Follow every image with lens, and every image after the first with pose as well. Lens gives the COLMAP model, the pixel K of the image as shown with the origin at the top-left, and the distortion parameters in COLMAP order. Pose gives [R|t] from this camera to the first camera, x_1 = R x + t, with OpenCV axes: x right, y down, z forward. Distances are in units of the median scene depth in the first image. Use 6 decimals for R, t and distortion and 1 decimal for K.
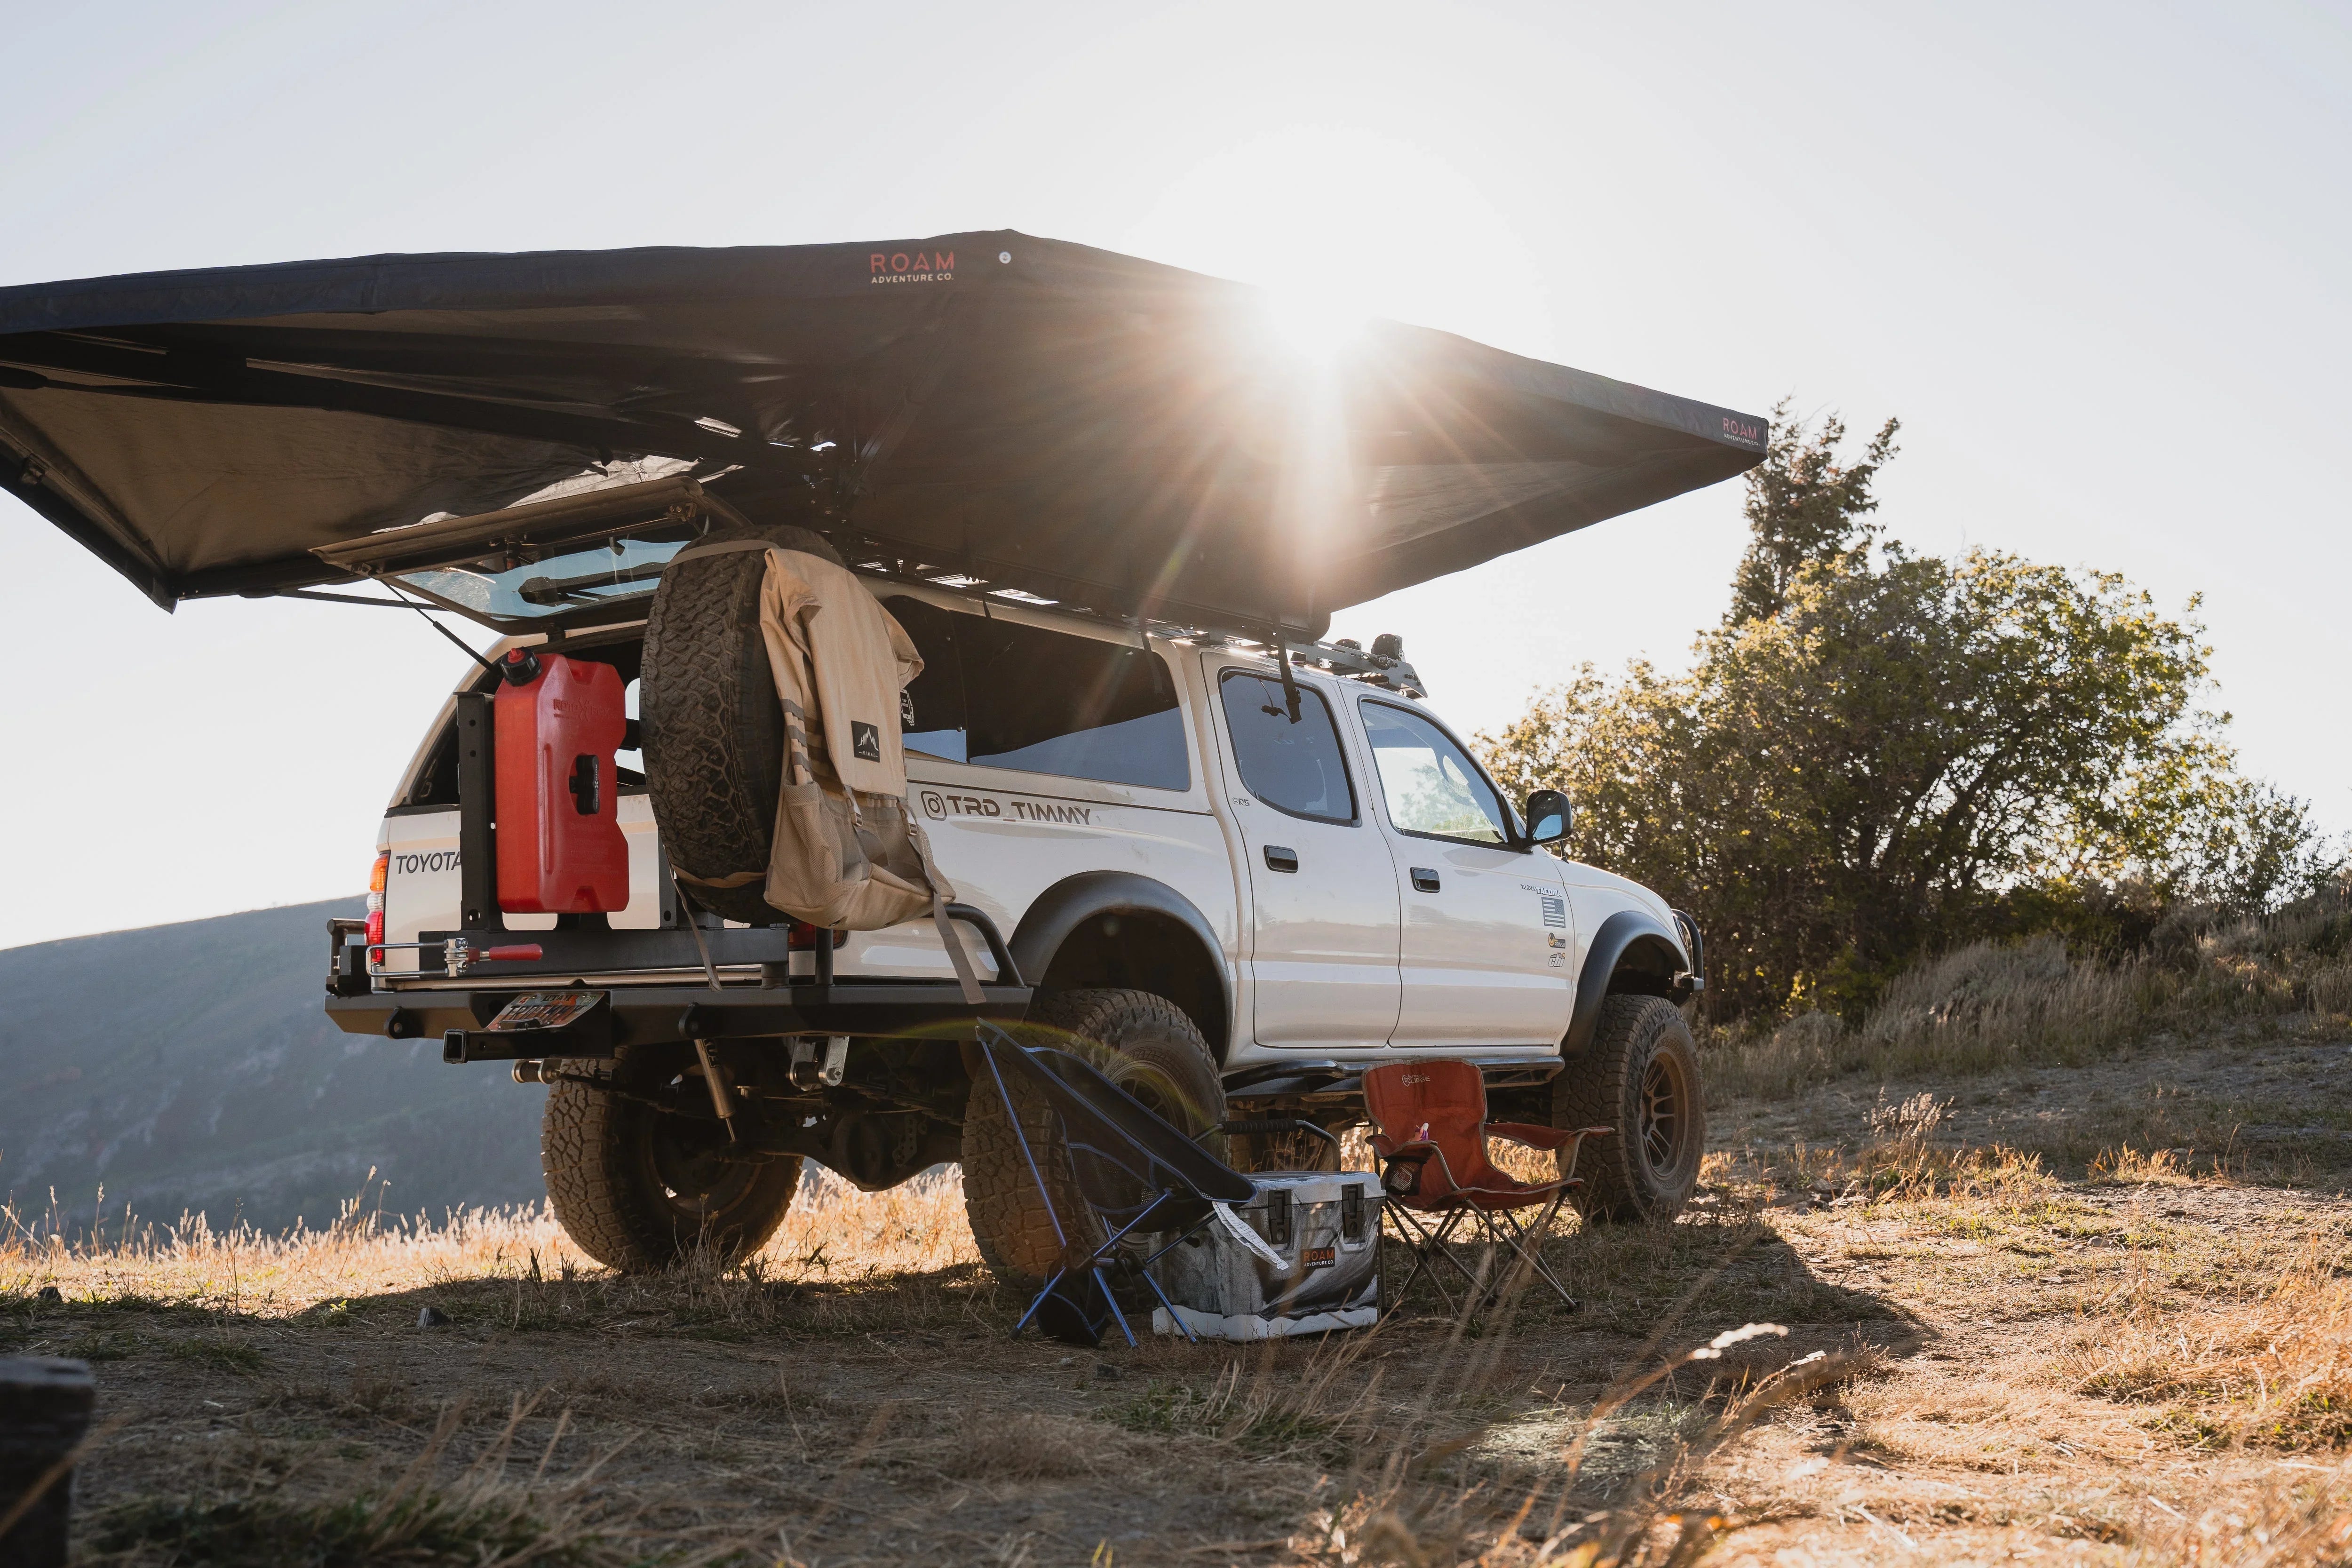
lens RADIAL K [[2590.0, 0, 1264.7], [0, 2590.0, 798.9], [0, 0, 1]] dist [-0.016184, 0.007395]
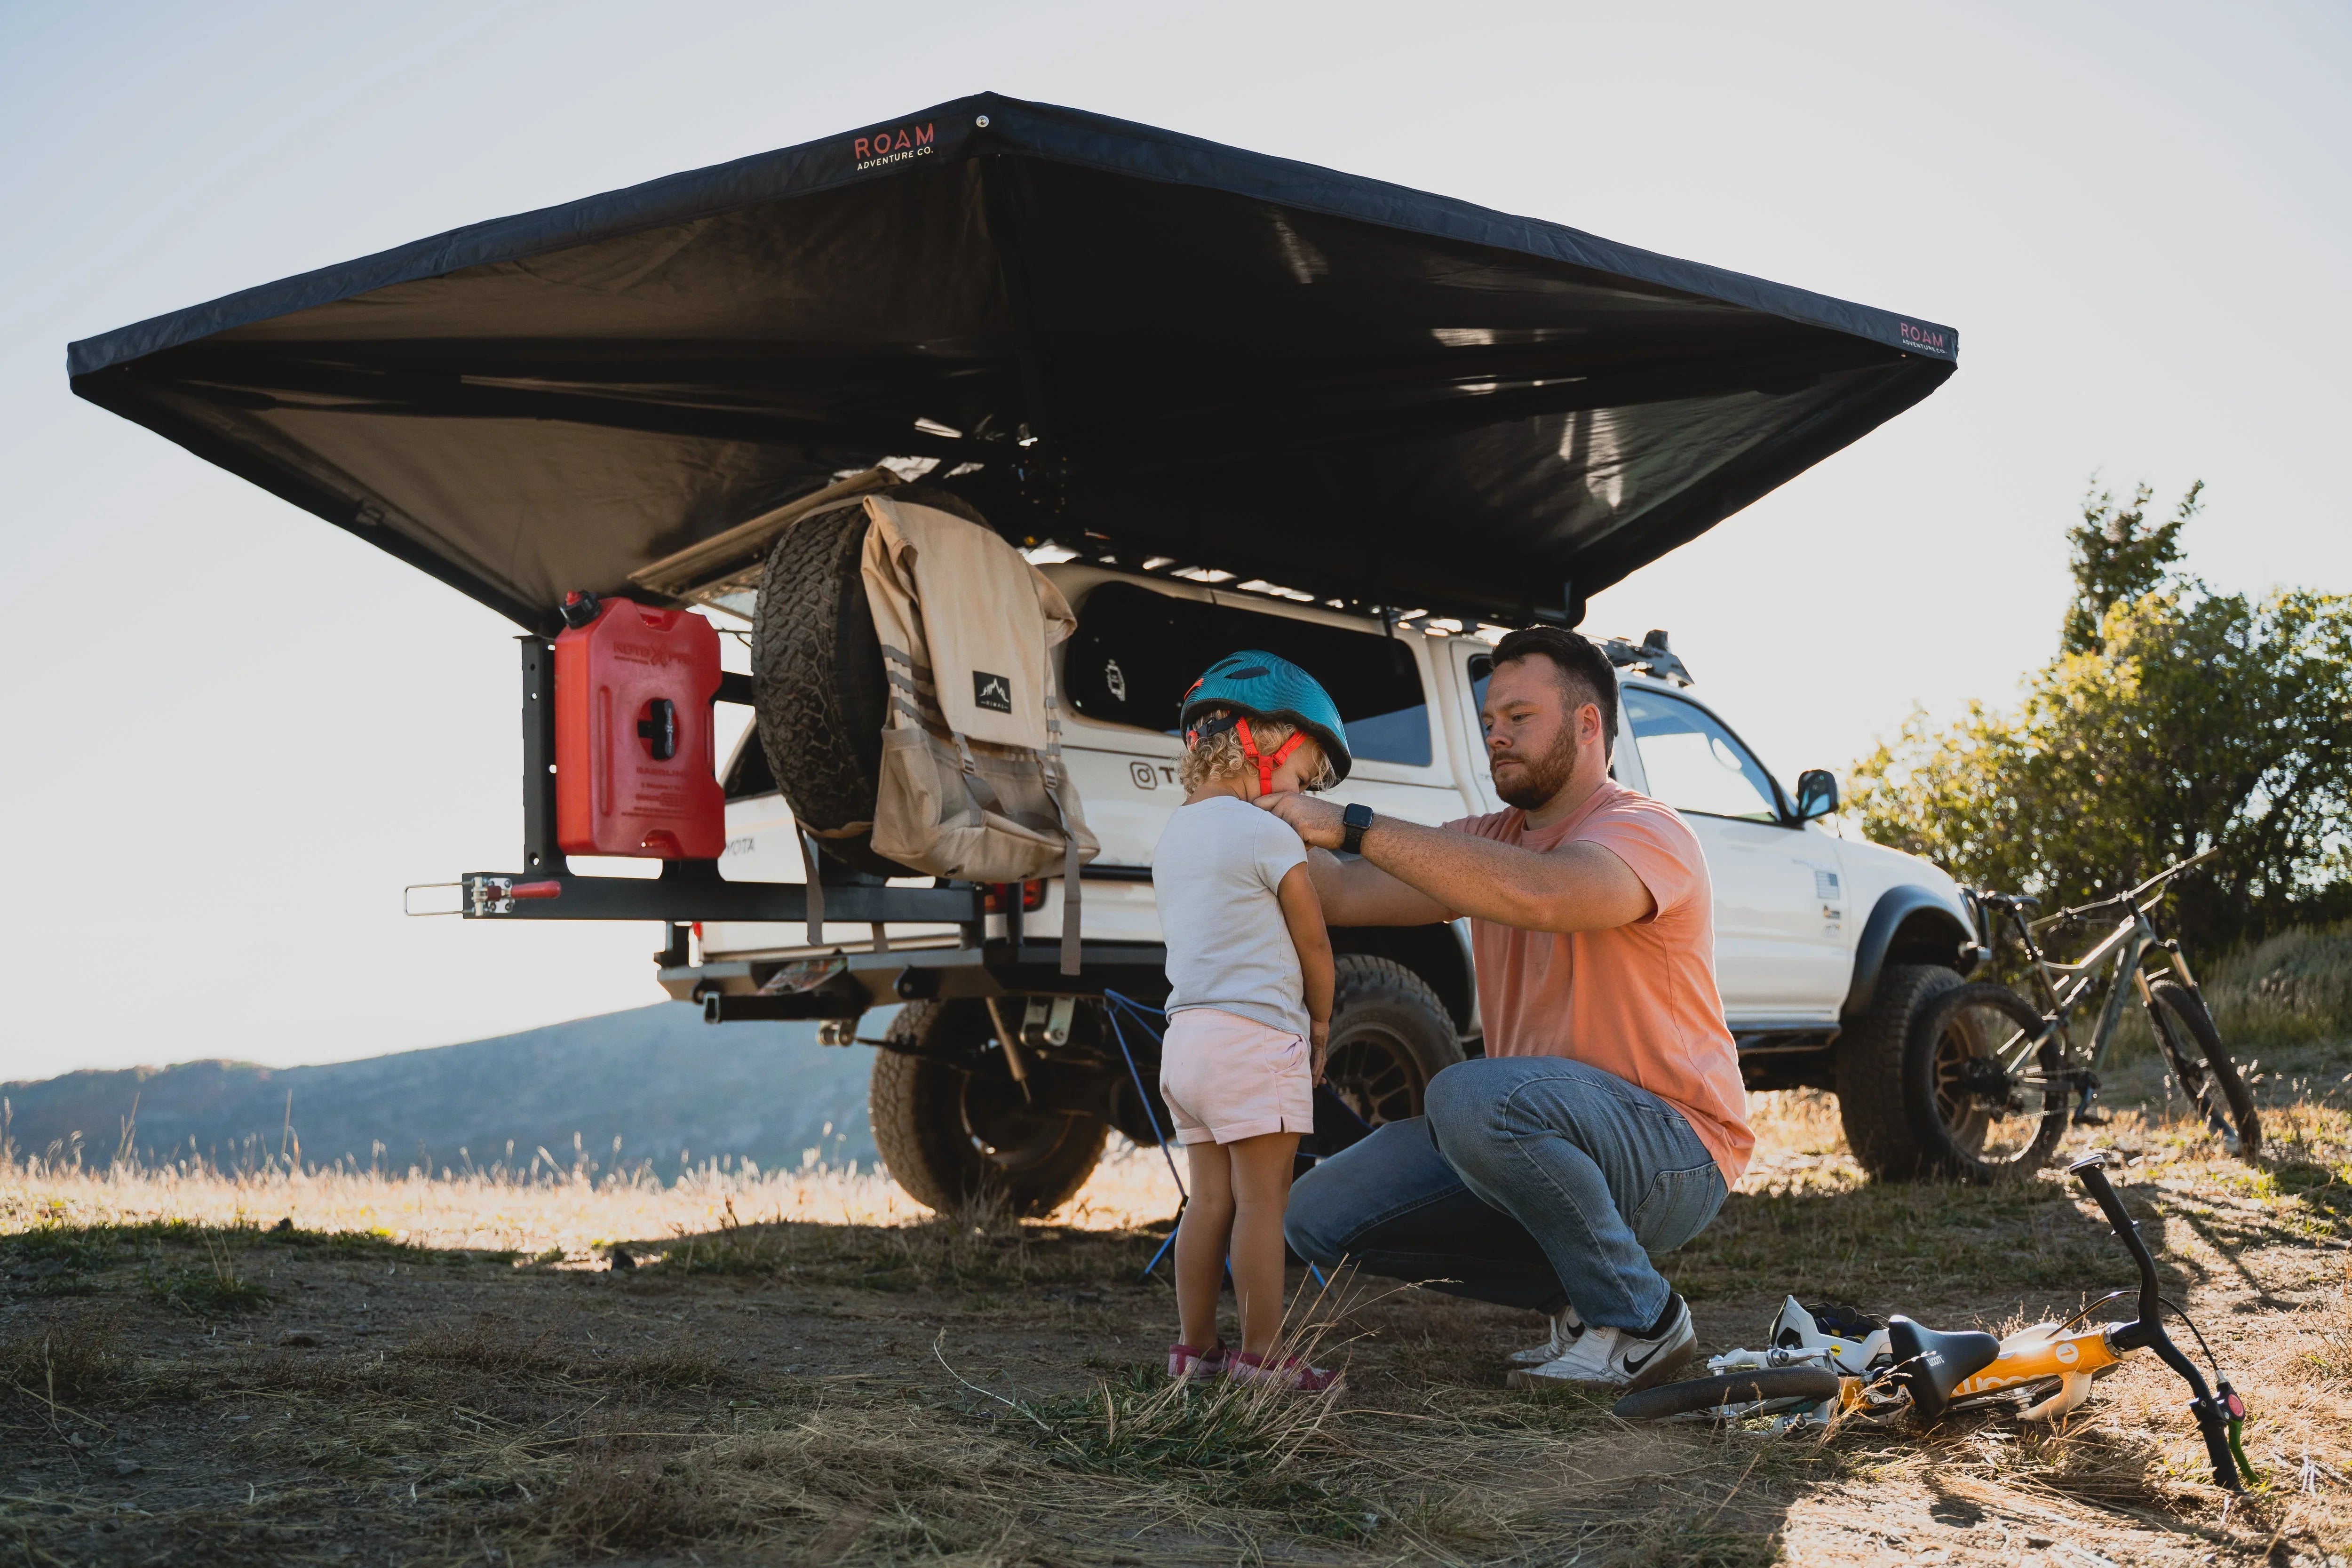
lens RADIAL K [[2010.1, 0, 1176.0], [0, 2010.1, 784.0], [0, 0, 1]] dist [-0.122260, 0.116977]
pose [[0.967160, -0.035693, -0.251651, 0.069929], [0.027798, 0.999006, -0.034861, 0.027347], [0.252645, 0.026721, 0.967190, 0.176823]]
